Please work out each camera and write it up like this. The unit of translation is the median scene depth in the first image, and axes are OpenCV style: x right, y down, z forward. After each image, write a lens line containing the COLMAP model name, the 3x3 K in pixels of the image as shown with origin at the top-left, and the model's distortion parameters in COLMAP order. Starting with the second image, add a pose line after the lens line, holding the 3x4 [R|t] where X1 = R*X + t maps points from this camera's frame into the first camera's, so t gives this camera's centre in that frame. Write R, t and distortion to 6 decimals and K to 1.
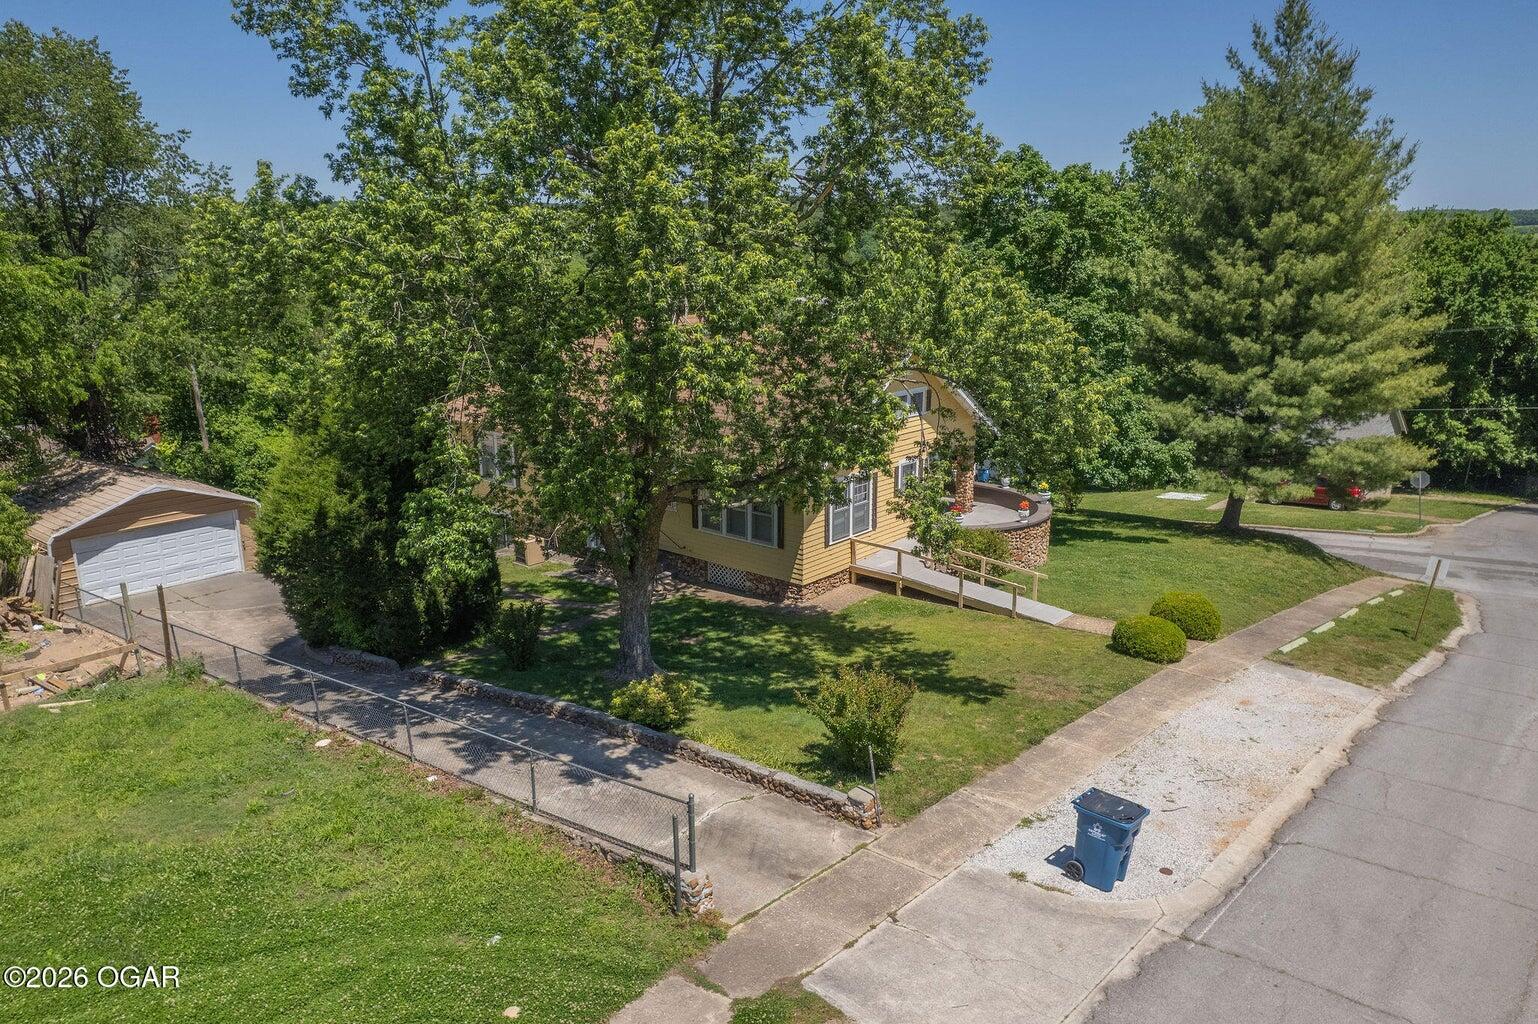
lens RADIAL K [[1093.6, 0, 752.1], [0, 1093.6, 556.3], [0, 0, 1]] dist [-0.024802, -0.011932]
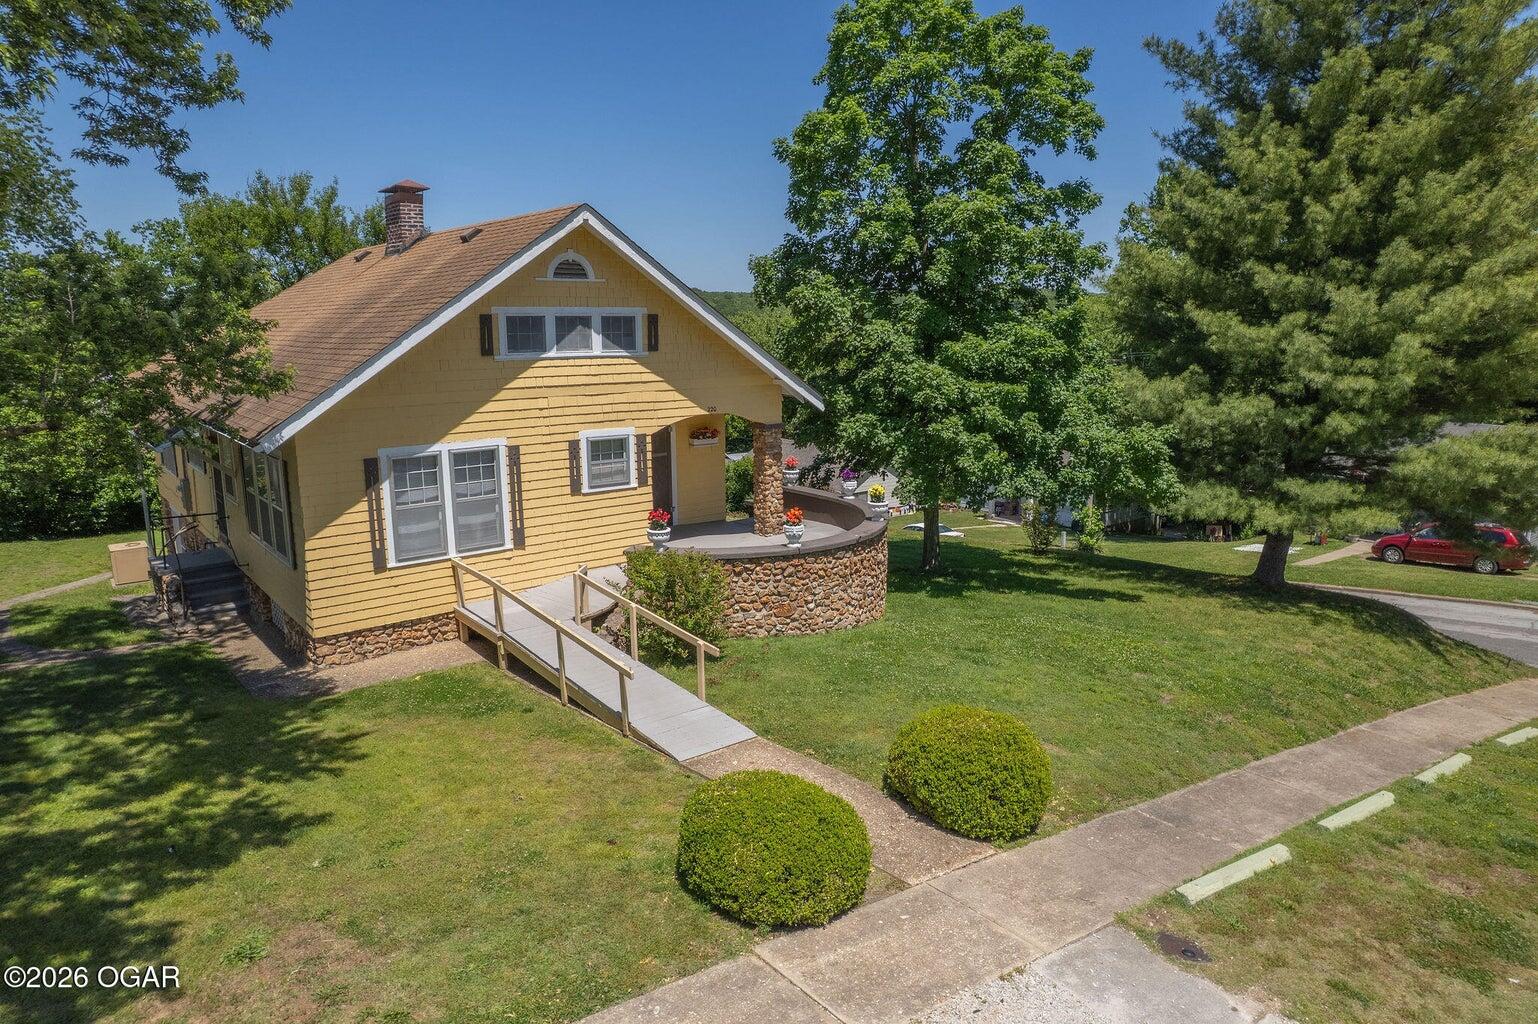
lens RADIAL K [[970.7, 0, 756.4], [0, 970.7, 522.8], [0, 0, 1]] dist [-0.052514, 0.042009]
pose [[0.982440, 0.034359, -0.183388, 0.279999], [-0.049535, 0.995657, -0.078824, -0.003275], [0.179884, 0.086524, 0.979875, 0.453675]]
